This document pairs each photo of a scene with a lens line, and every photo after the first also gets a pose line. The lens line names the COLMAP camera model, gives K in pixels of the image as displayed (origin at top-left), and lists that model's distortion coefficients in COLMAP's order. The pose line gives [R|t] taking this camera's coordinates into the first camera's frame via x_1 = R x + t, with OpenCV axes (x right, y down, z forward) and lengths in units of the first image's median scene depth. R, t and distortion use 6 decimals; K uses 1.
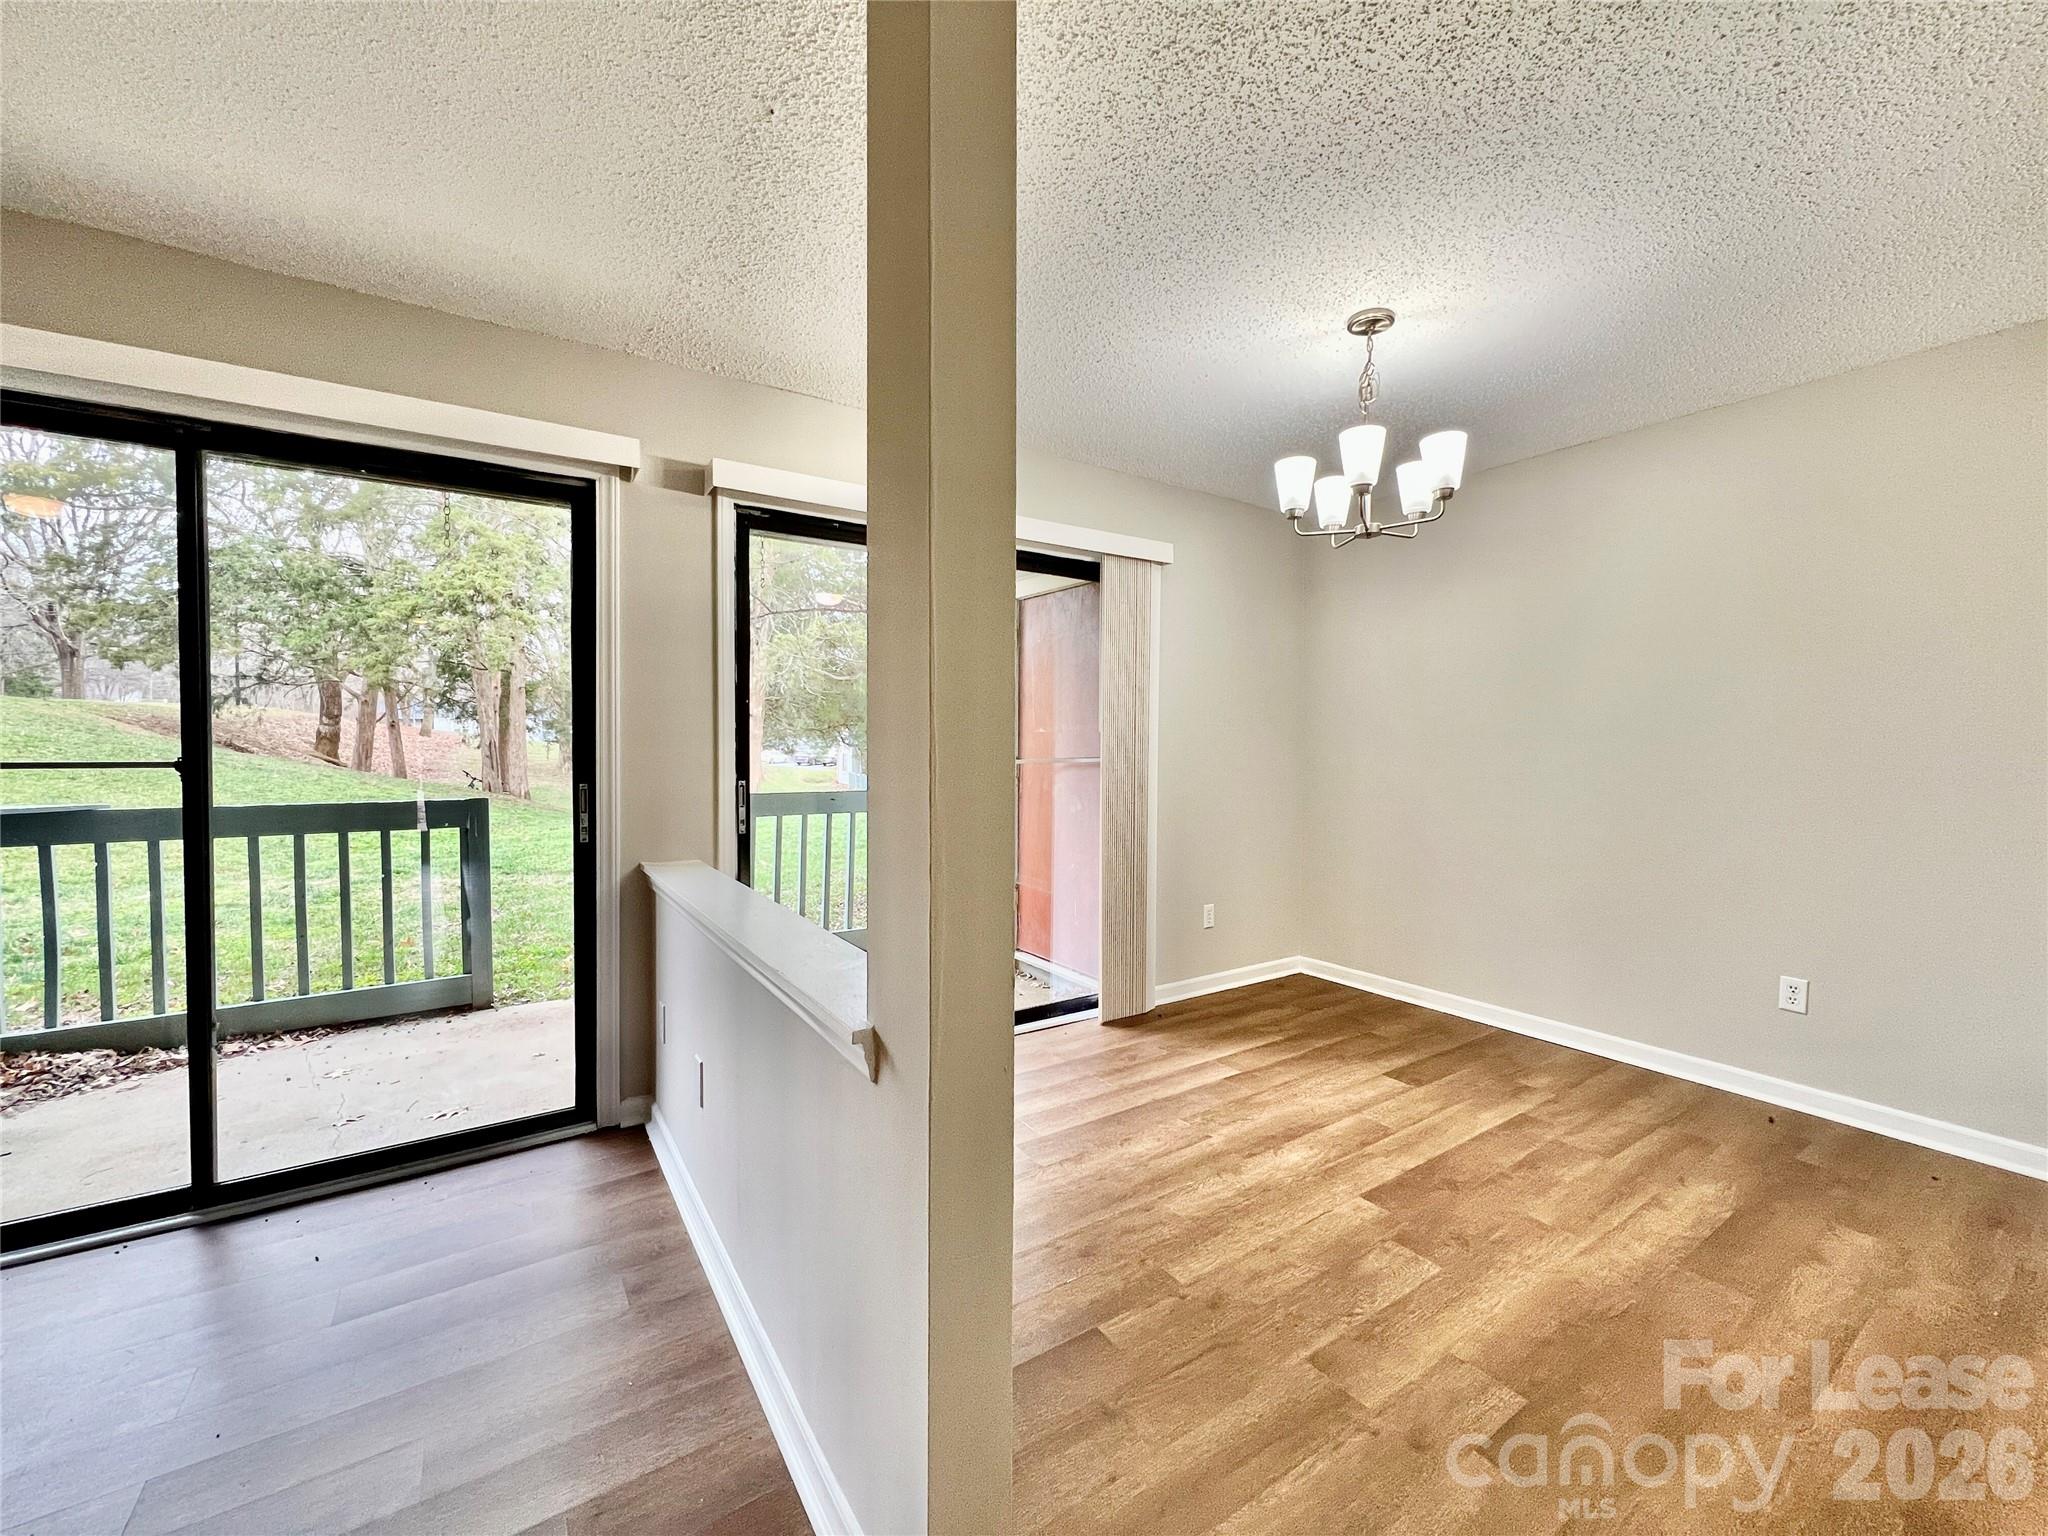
lens RADIAL K [[818.7, 0, 1021.1], [0, 818.7, 761.4], [0, 0, 1]] dist [0.000060, 0.000056]
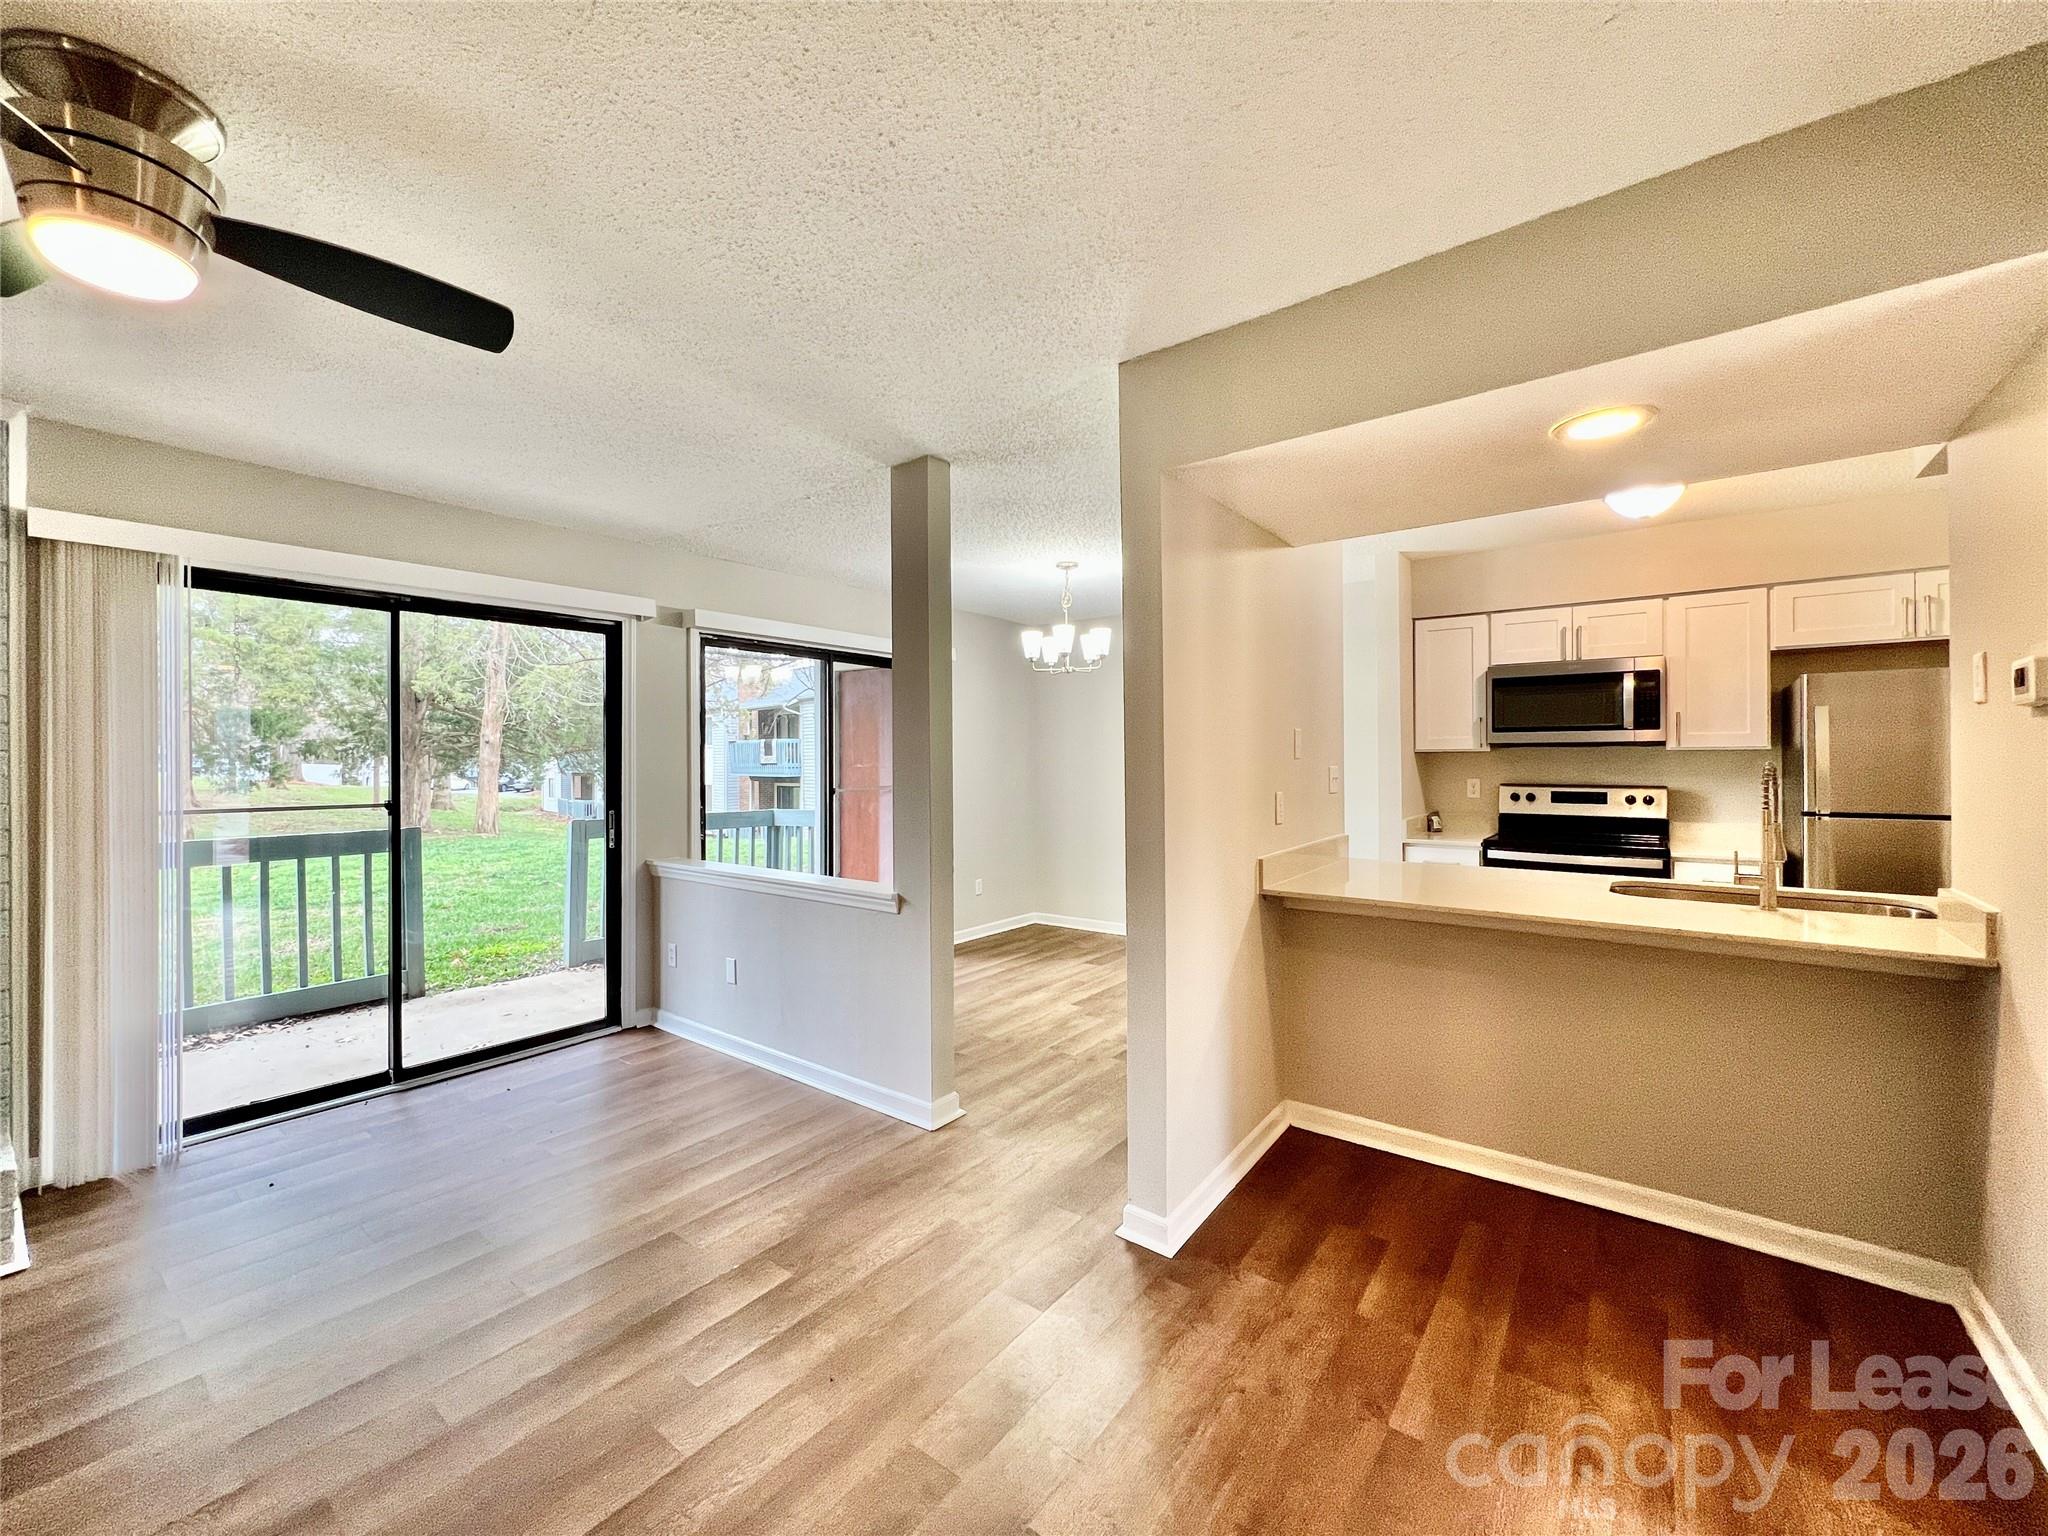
lens RADIAL K [[818.7, 0, 1021.1], [0, 818.7, 761.4], [0, 0, 1]] dist [0.000060, 0.000056]
pose [[0.946724, -0.010720, 0.321867, -0.290806], [0.017920, 0.999651, -0.019415, -0.023087], [-0.321547, 0.024149, 0.946586, -0.750099]]
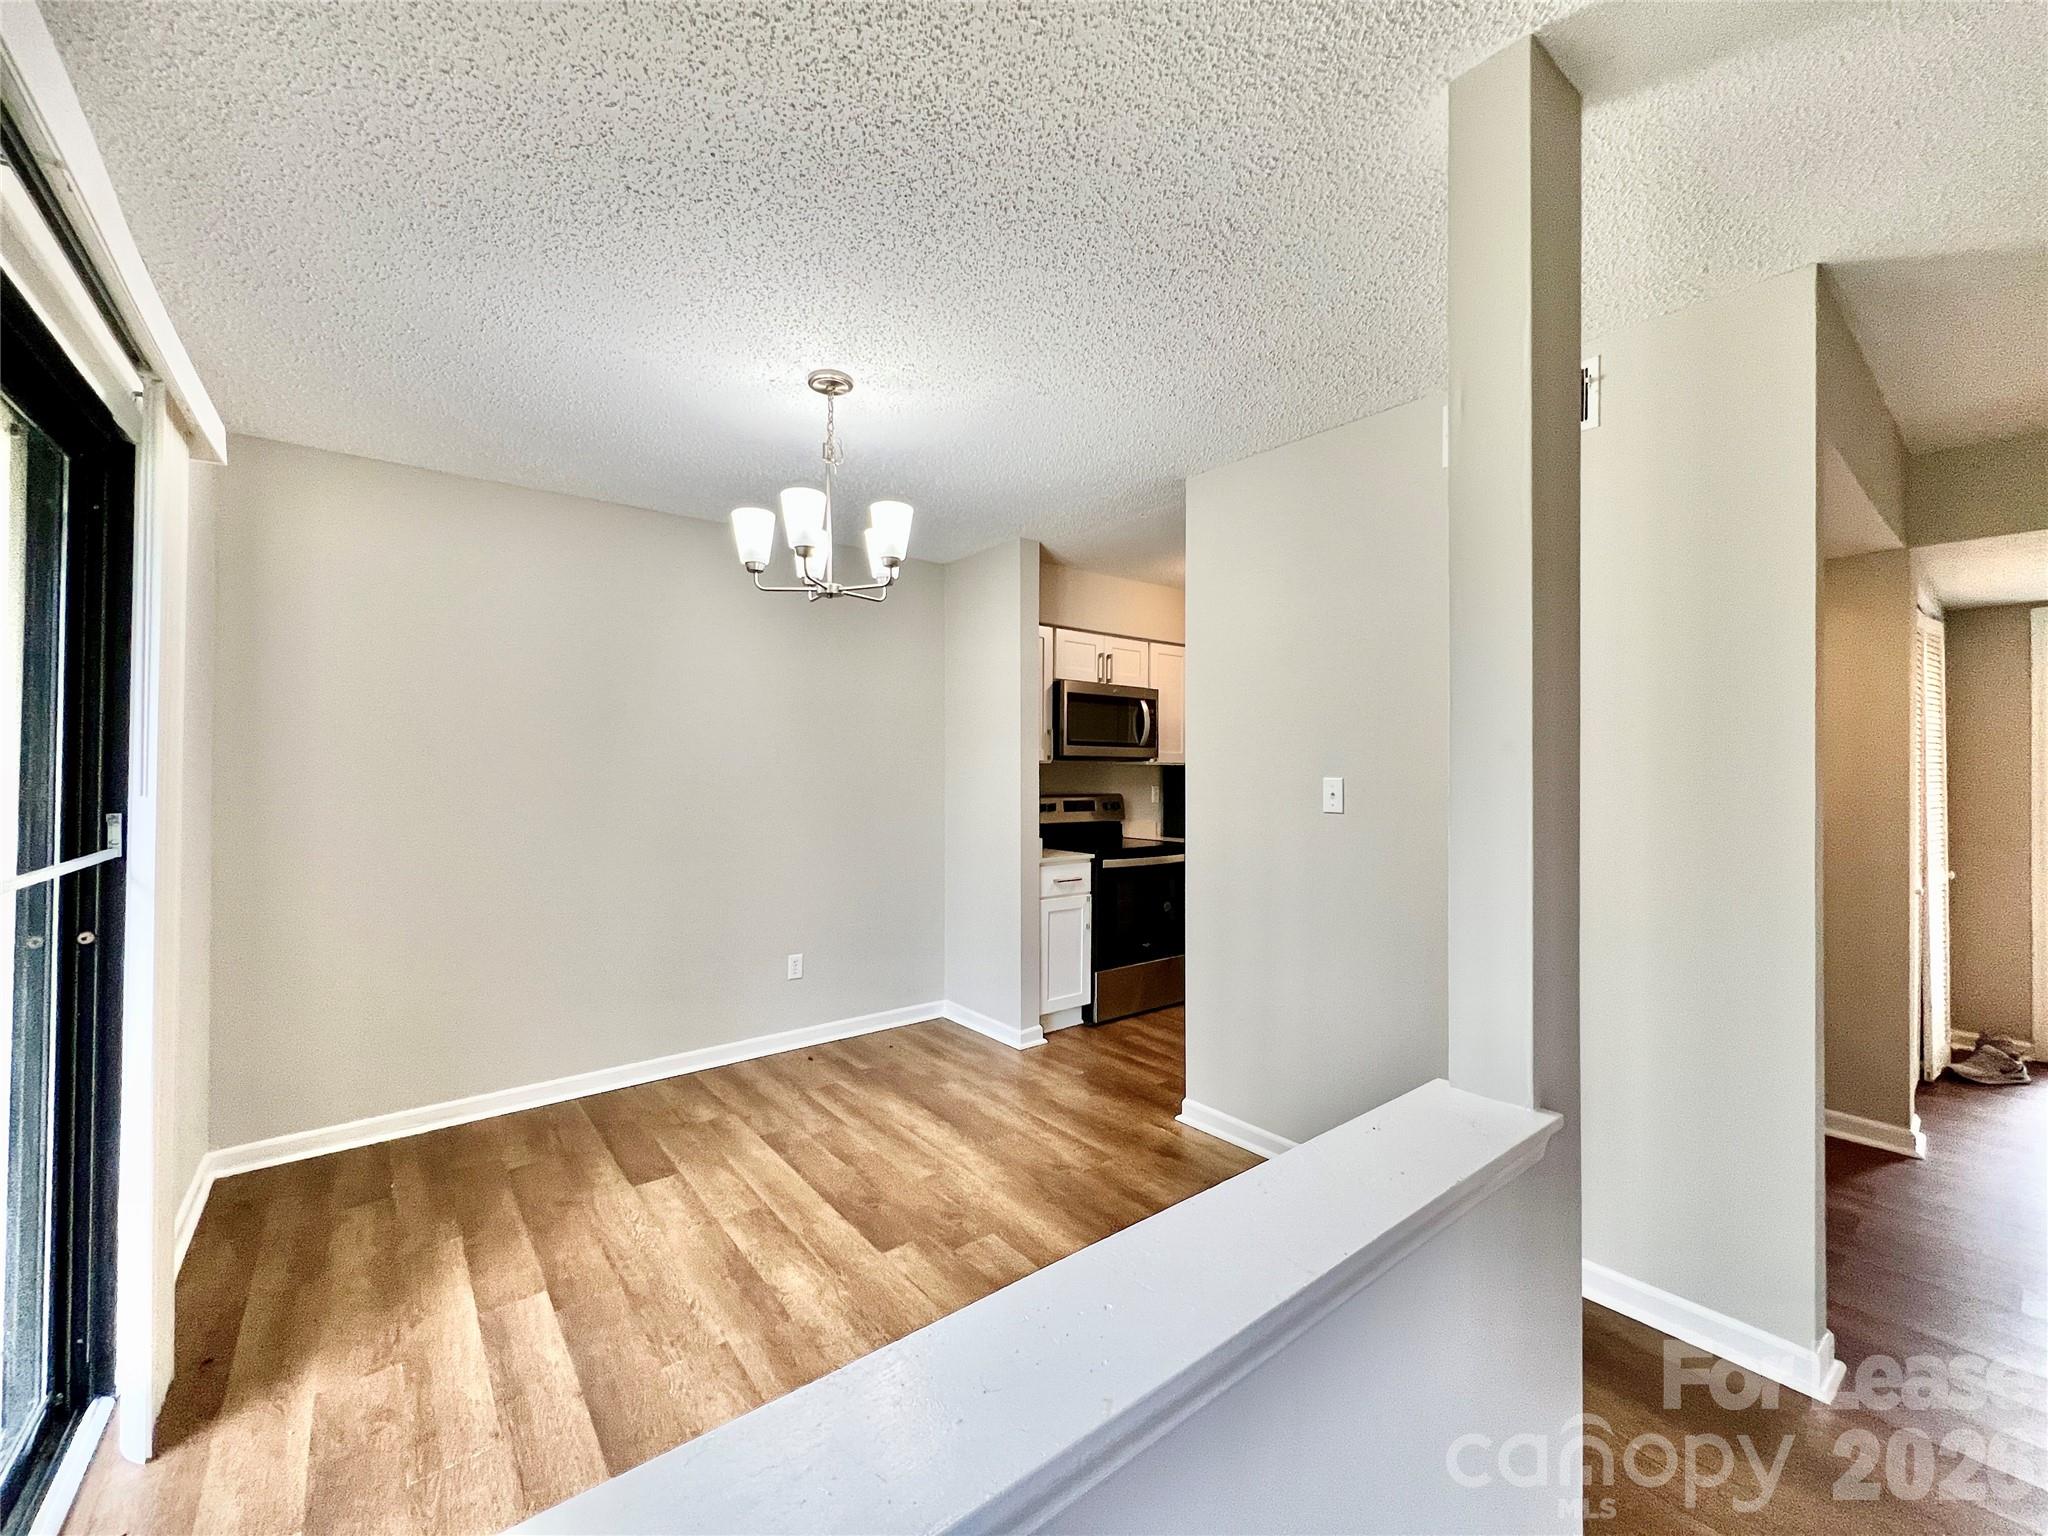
lens RADIAL K [[818.7, 0, 1021.1], [0, 818.7, 761.4], [0, 0, 1]] dist [0.000060, 0.000056]
pose [[-0.085050, 0.004584, 0.996366, -0.525959], [0.019334, 0.999809, -0.002950, -0.060126], [-0.996189, 0.019013, -0.085122, 0.775751]]
